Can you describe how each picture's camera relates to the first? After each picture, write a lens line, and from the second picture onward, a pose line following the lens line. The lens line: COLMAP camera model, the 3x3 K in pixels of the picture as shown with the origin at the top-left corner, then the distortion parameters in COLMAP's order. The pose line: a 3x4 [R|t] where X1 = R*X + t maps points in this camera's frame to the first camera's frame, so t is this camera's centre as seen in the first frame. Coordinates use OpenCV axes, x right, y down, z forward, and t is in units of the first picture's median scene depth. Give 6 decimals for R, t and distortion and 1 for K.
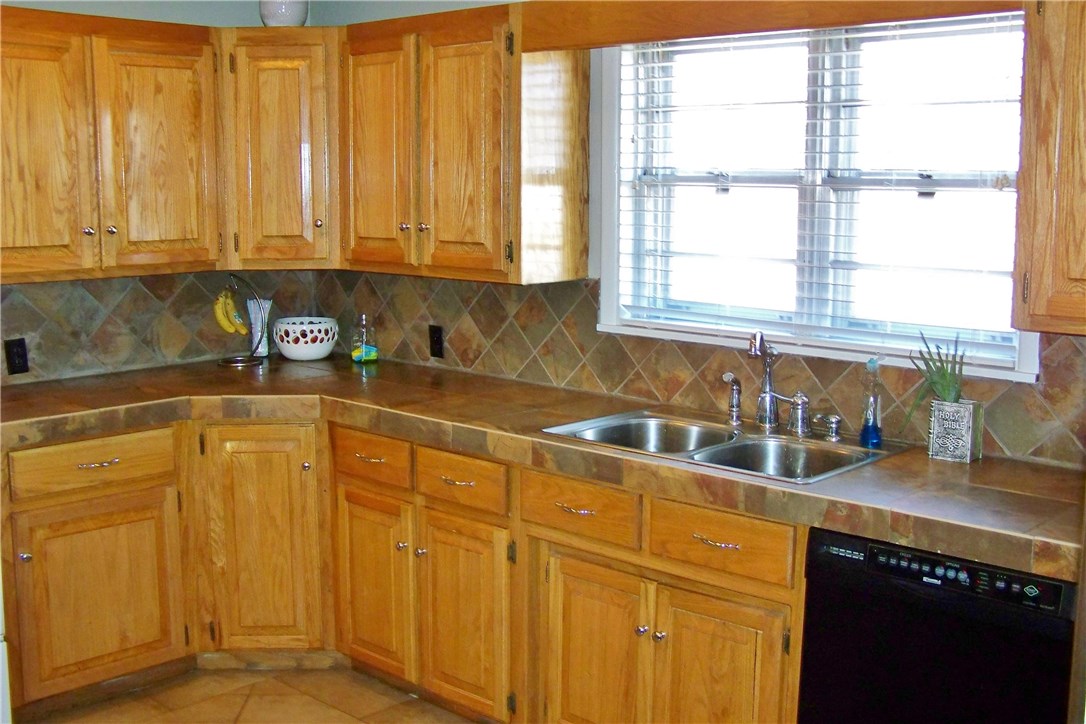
lens RADIAL K [[1223.6, 0, 543.0], [0, 1223.6, 362.0], [0, 0, 1]] dist [-0.191851, 0.337442]
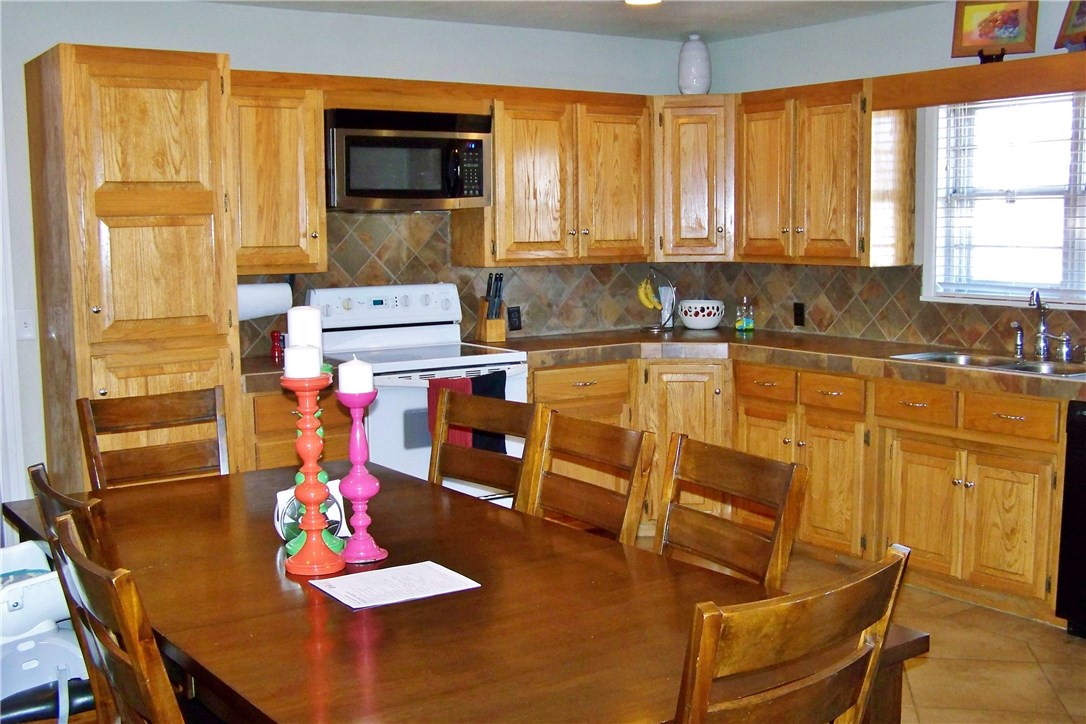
lens RADIAL K [[1223.6, 0, 543.0], [0, 1223.6, 362.0], [0, 0, 1]] dist [-0.191851, 0.337442]
pose [[0.977007, 0.011170, -0.212912, -0.090479], [-0.019266, 0.999167, -0.035985, 0.110693], [0.212333, 0.039259, 0.976408, -0.503326]]
